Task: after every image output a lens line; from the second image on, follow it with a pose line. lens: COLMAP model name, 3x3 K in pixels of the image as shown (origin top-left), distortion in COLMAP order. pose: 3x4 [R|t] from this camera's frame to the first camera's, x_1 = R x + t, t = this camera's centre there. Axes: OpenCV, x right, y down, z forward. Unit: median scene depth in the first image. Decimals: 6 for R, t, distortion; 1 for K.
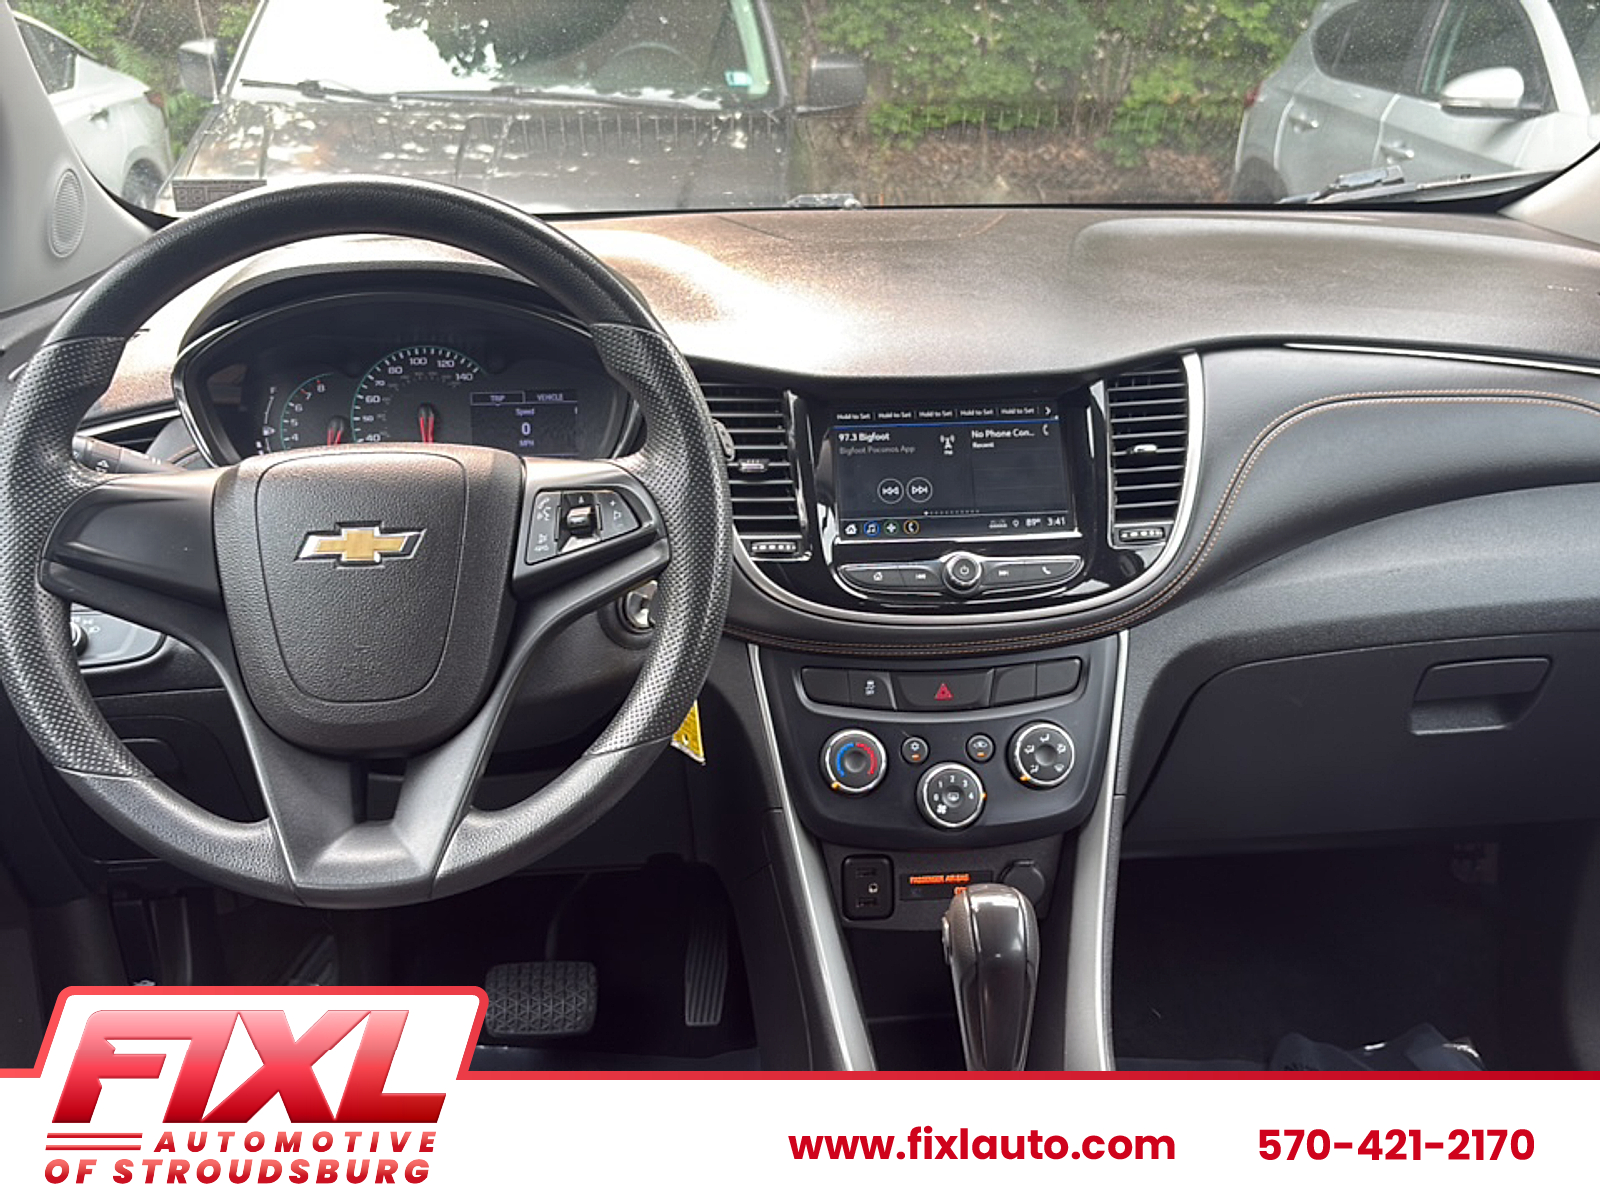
lens RADIAL K [[1321.8, 0, 800.5], [0, 1321.8, 658.3], [0, 0, 1]] dist [0.006835, -0.064731]
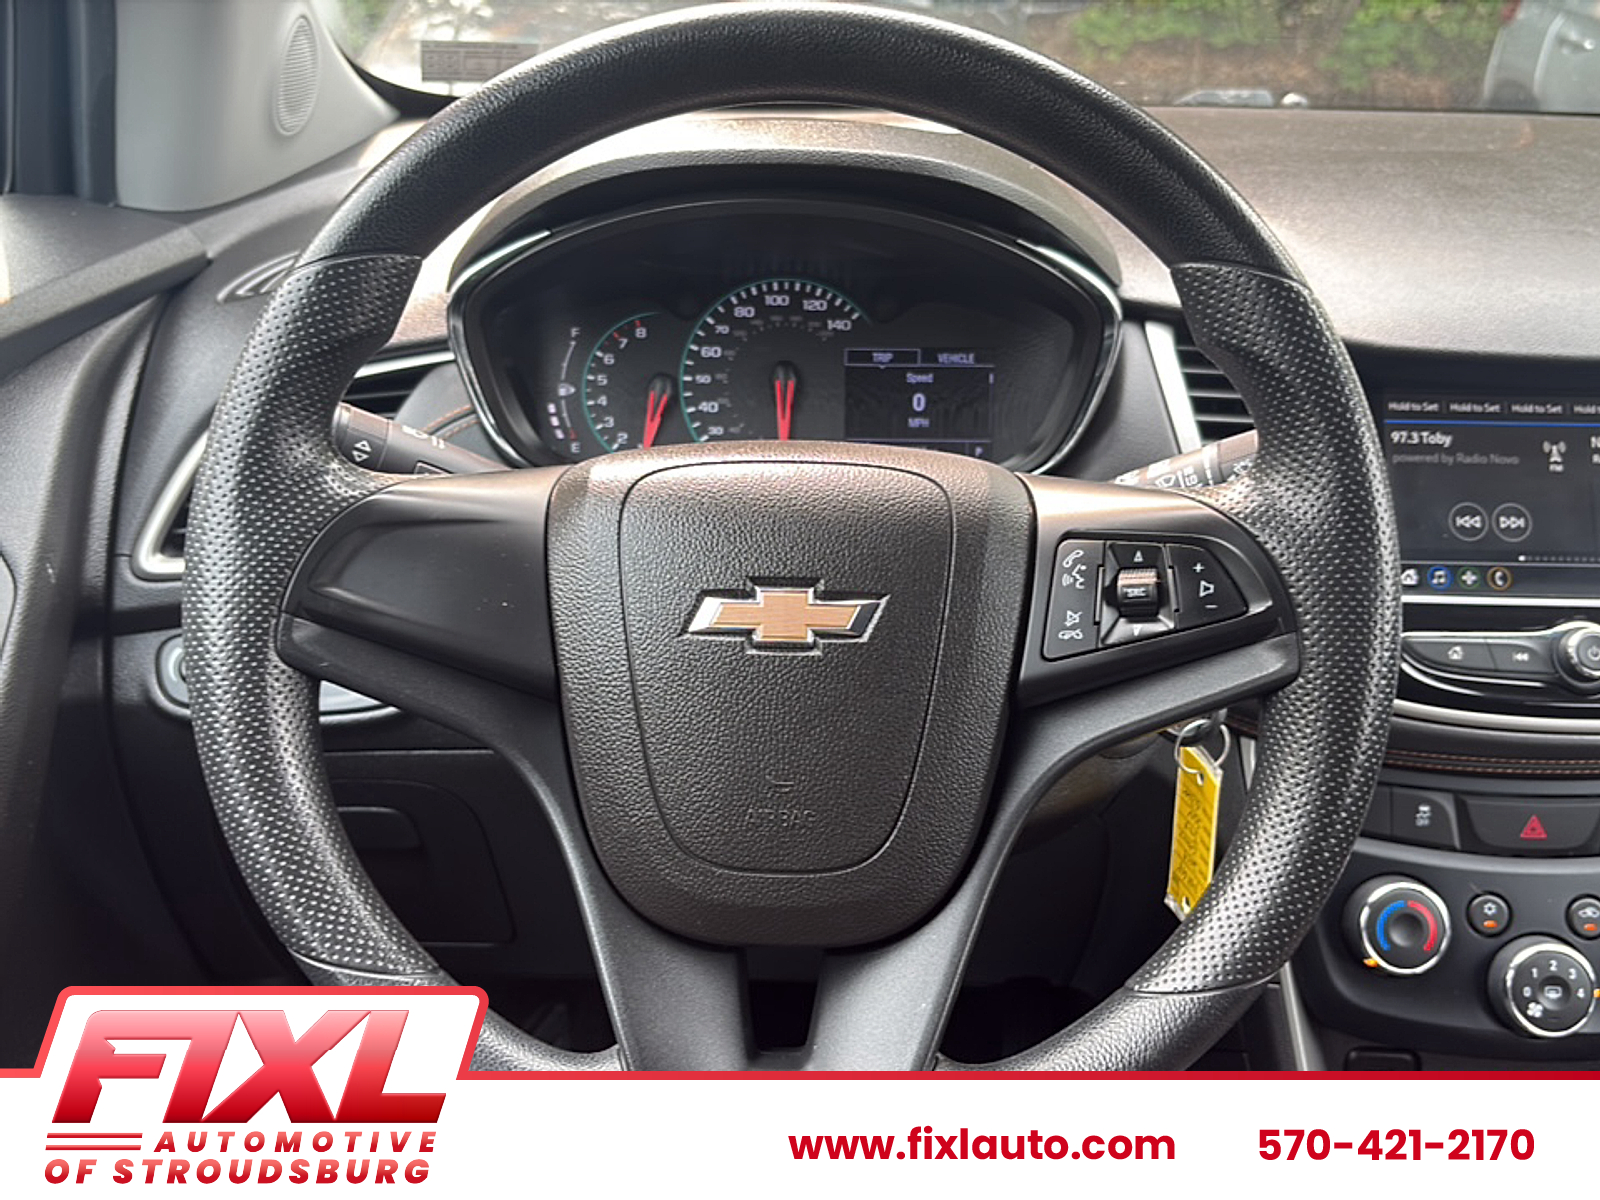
lens RADIAL K [[1269.8, 0, 771.8], [0, 1269.8, 609.2], [0, 0, 1]] dist [0.030754, -0.064829]
pose [[0.993313, 0.062260, -0.097228, -0.253152], [-0.059057, 0.997624, 0.035488, -0.098257], [0.099206, -0.029509, 0.994629, 0.372537]]
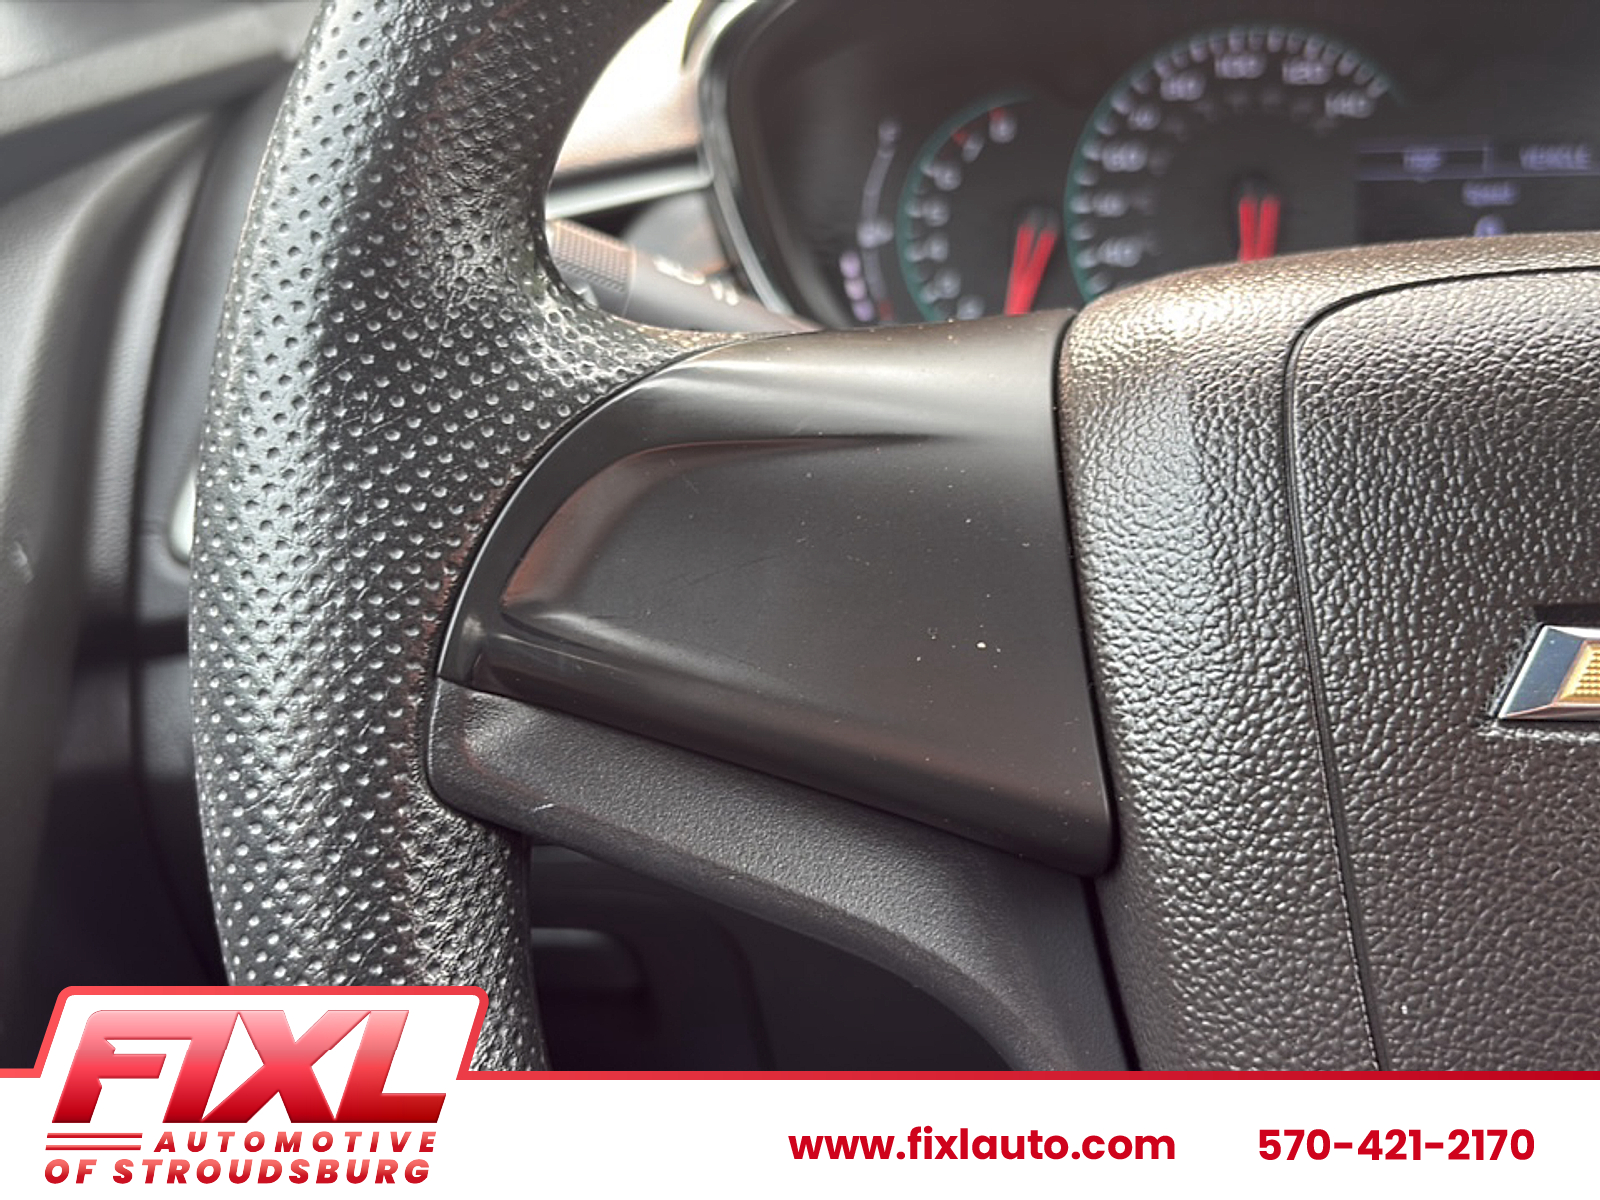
lens RADIAL K [[1268.3, 0, 803.1], [0, 1268.3, 579.7], [0, 0, 1]] dist [0.063874, -0.181230]
pose [[0.987290, 0.047893, -0.151538, -0.417144], [-0.040310, 0.997795, 0.052726, -0.095247], [0.153730, -0.045948, 0.987044, 0.684327]]
